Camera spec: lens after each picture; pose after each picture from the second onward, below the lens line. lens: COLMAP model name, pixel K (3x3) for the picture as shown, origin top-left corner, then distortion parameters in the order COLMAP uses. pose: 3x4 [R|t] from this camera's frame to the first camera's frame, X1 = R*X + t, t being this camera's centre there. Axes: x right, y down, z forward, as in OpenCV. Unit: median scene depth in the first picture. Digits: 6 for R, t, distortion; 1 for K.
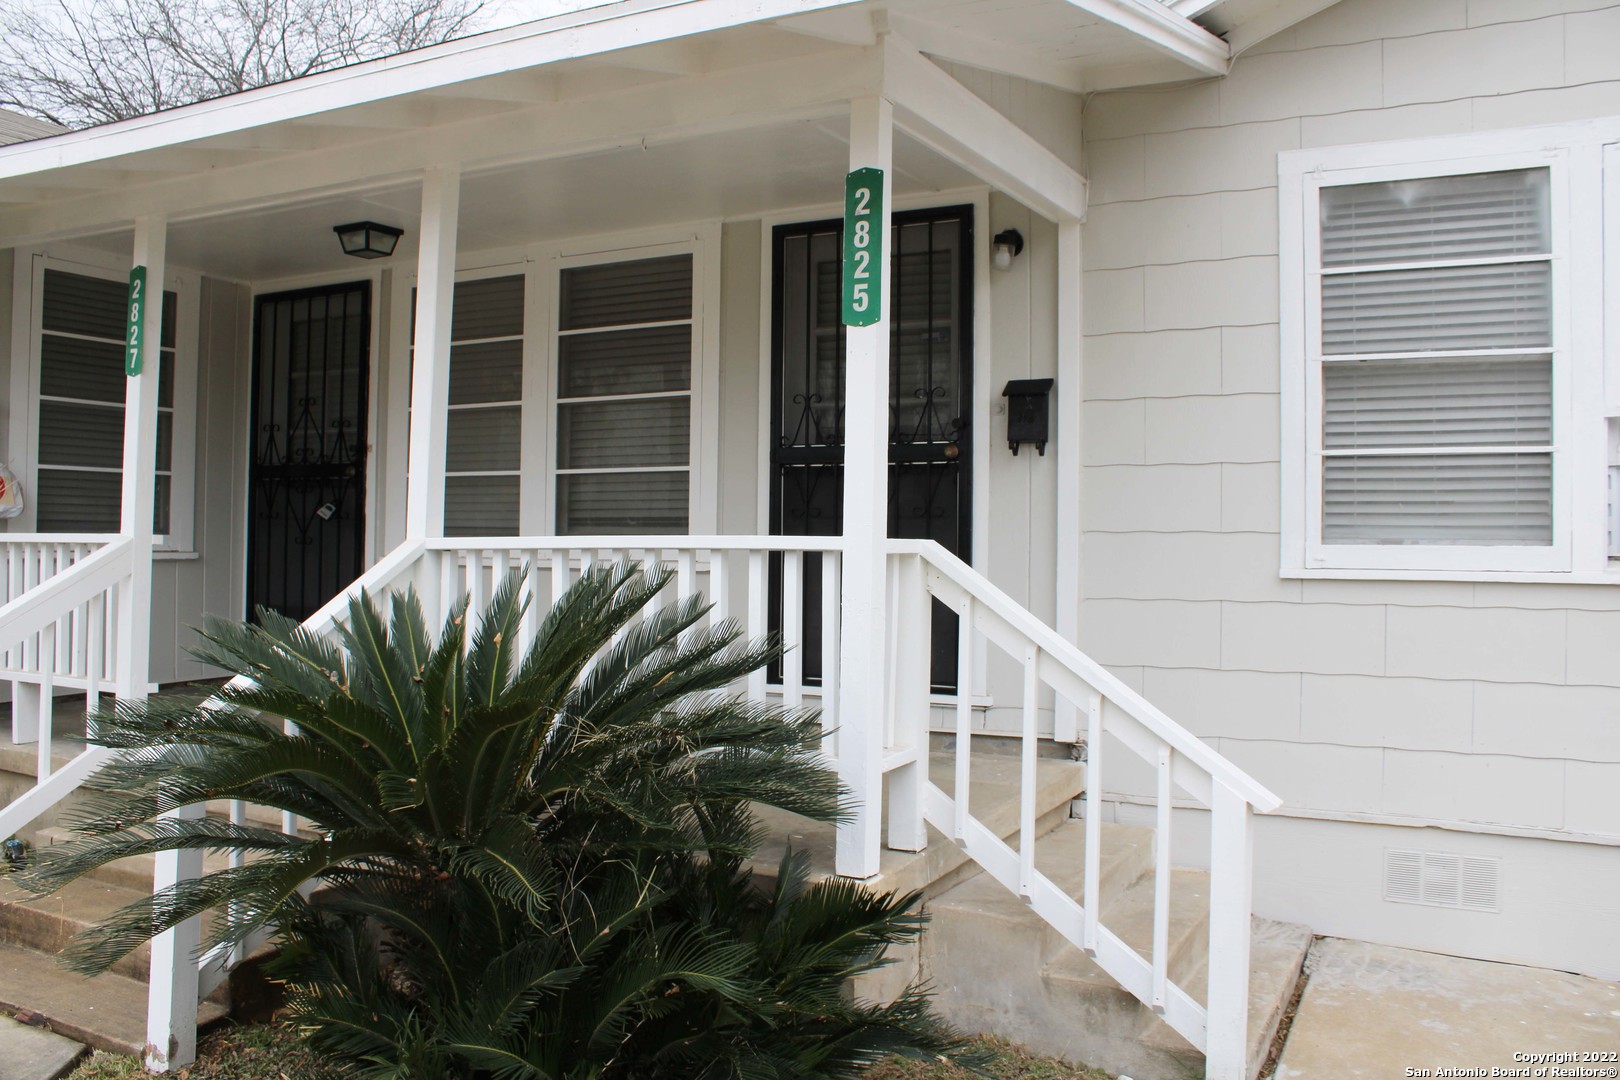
lens RADIAL K [[1331.1, 0, 808.4], [0, 1331.1, 543.2], [0, 0, 1]] dist [-0.169340, 0.142249]
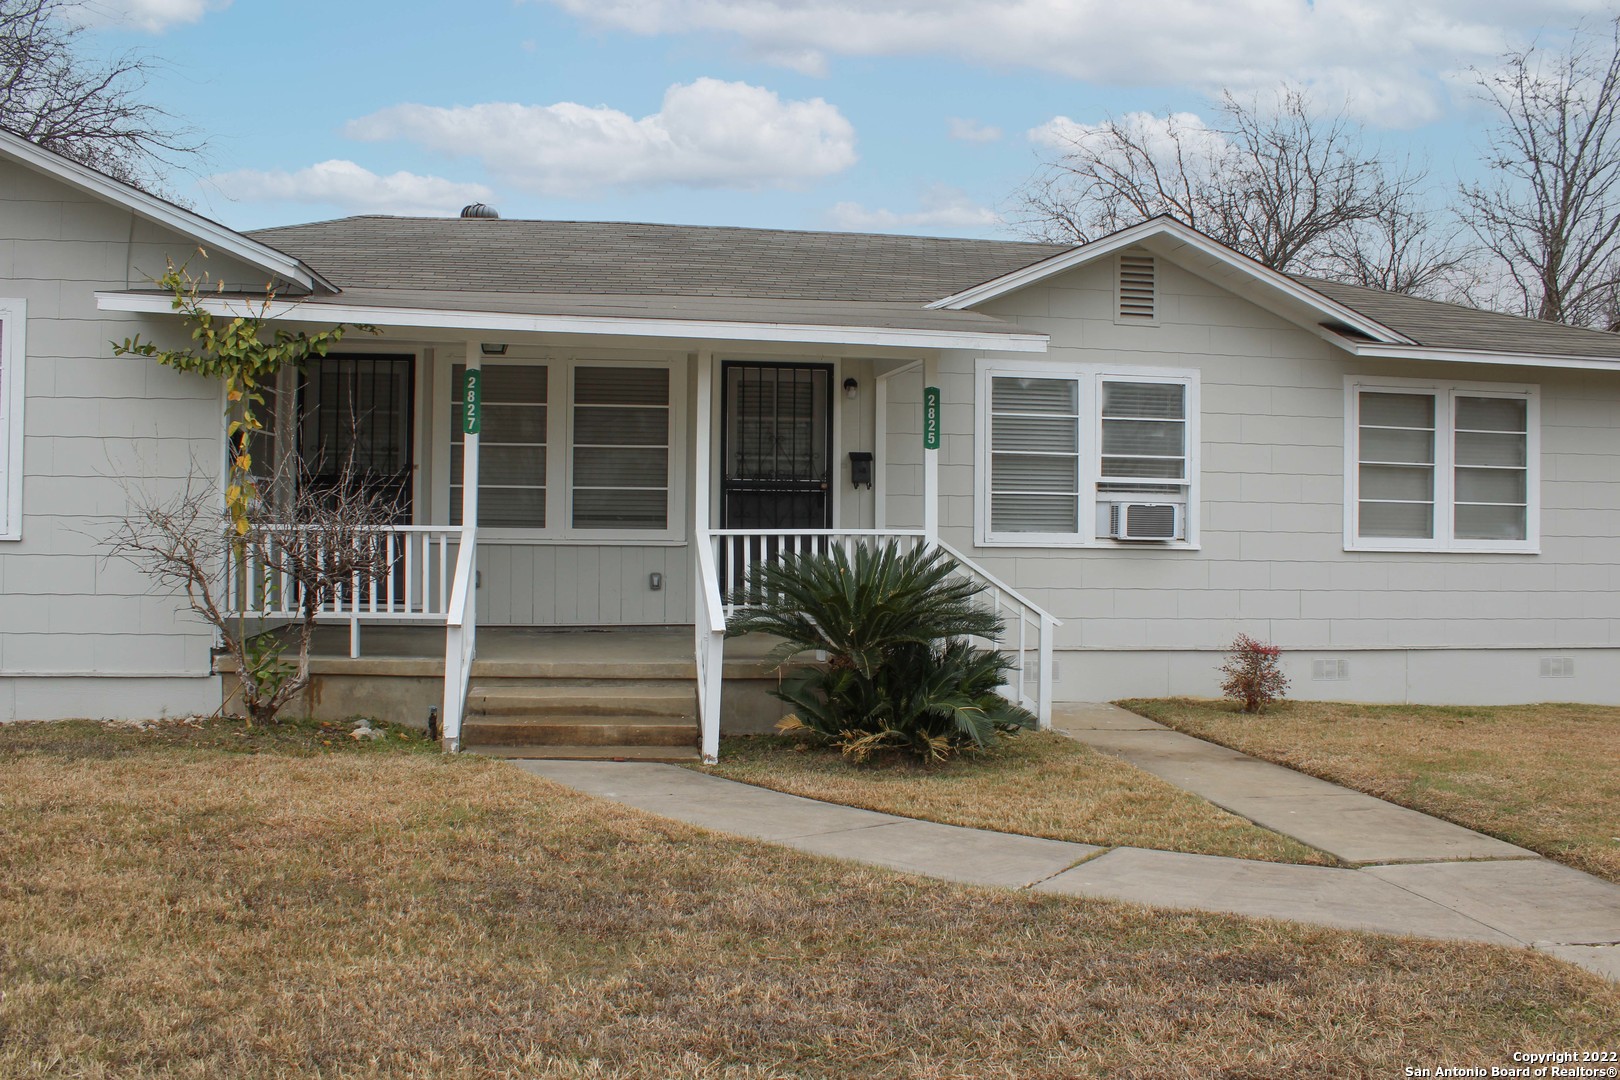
lens RADIAL K [[1331.1, 0, 808.4], [0, 1331.1, 543.2], [0, 0, 1]] dist [-0.169340, 0.142249]
pose [[0.806440, -0.003962, 0.591302, -1.262408], [-0.004059, 0.999917, 0.012235, -0.006870], [-0.591302, -0.012267, 0.806357, -0.711321]]
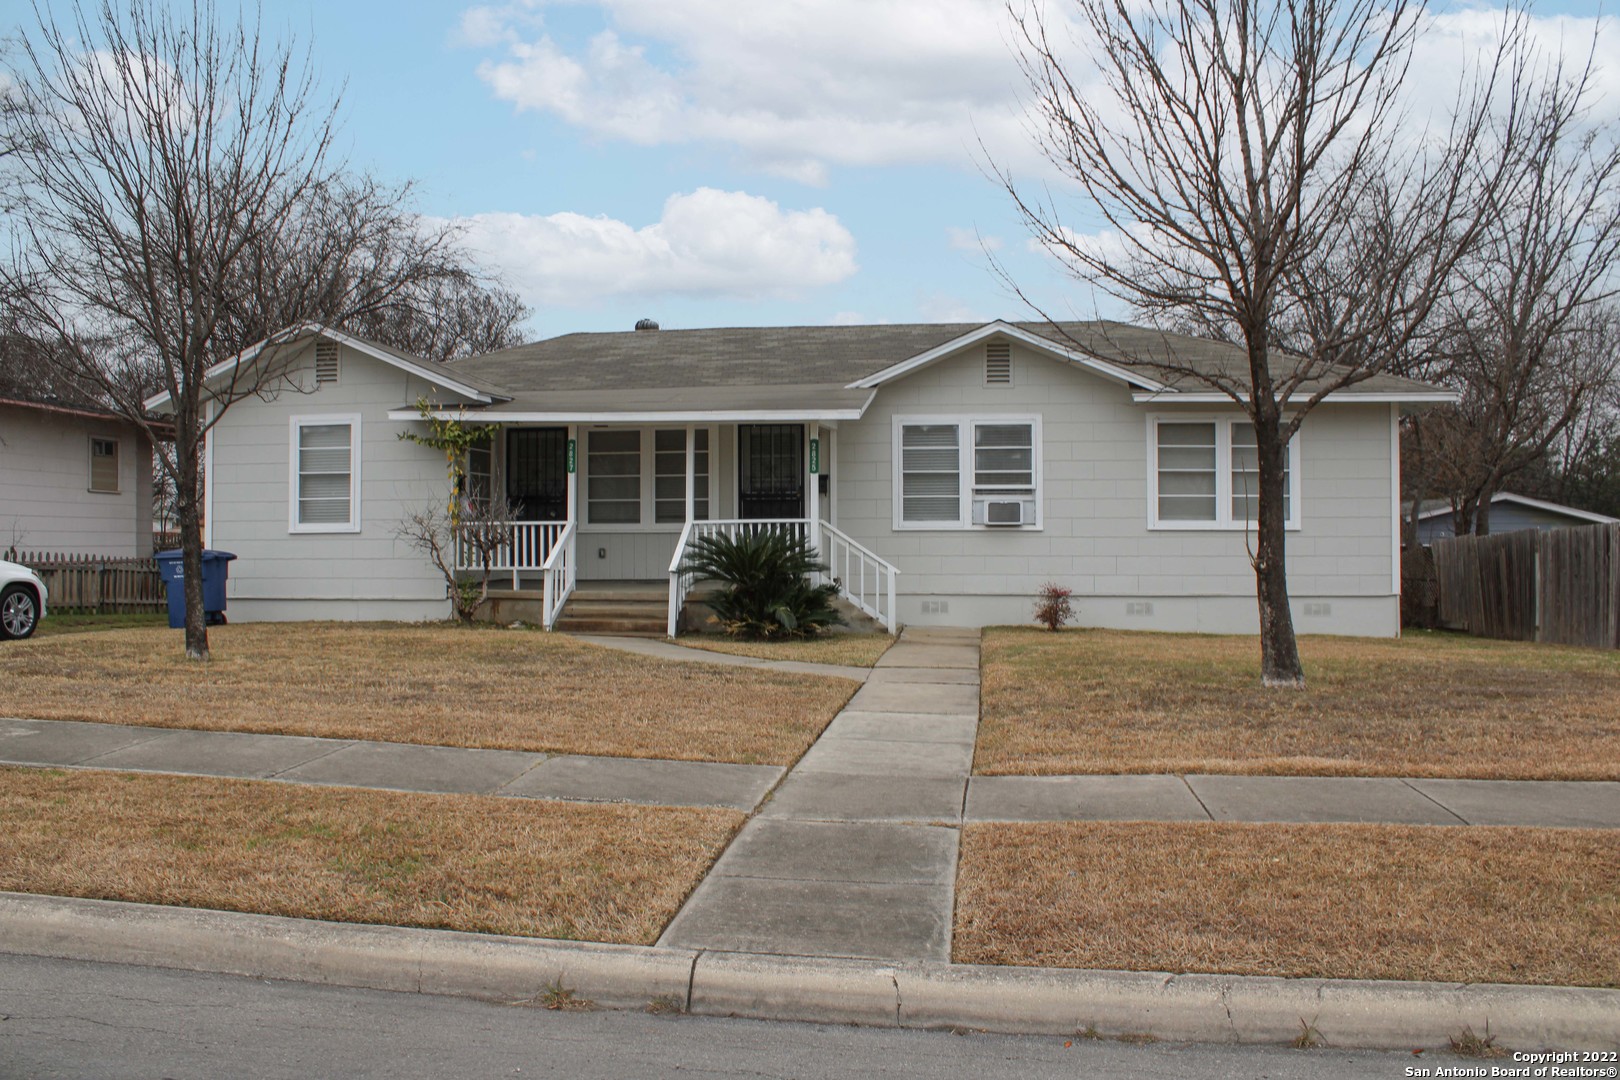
lens RADIAL K [[1290.3, 0, 811.8], [0, 1290.3, 556.3], [0, 0, 1]] dist [-0.137943, 0.000836]
pose [[0.940050, -0.016136, 0.340655, -1.123983], [0.011750, 0.999819, 0.014933, 0.043577], [-0.340834, -0.010035, 0.940070, -2.413490]]
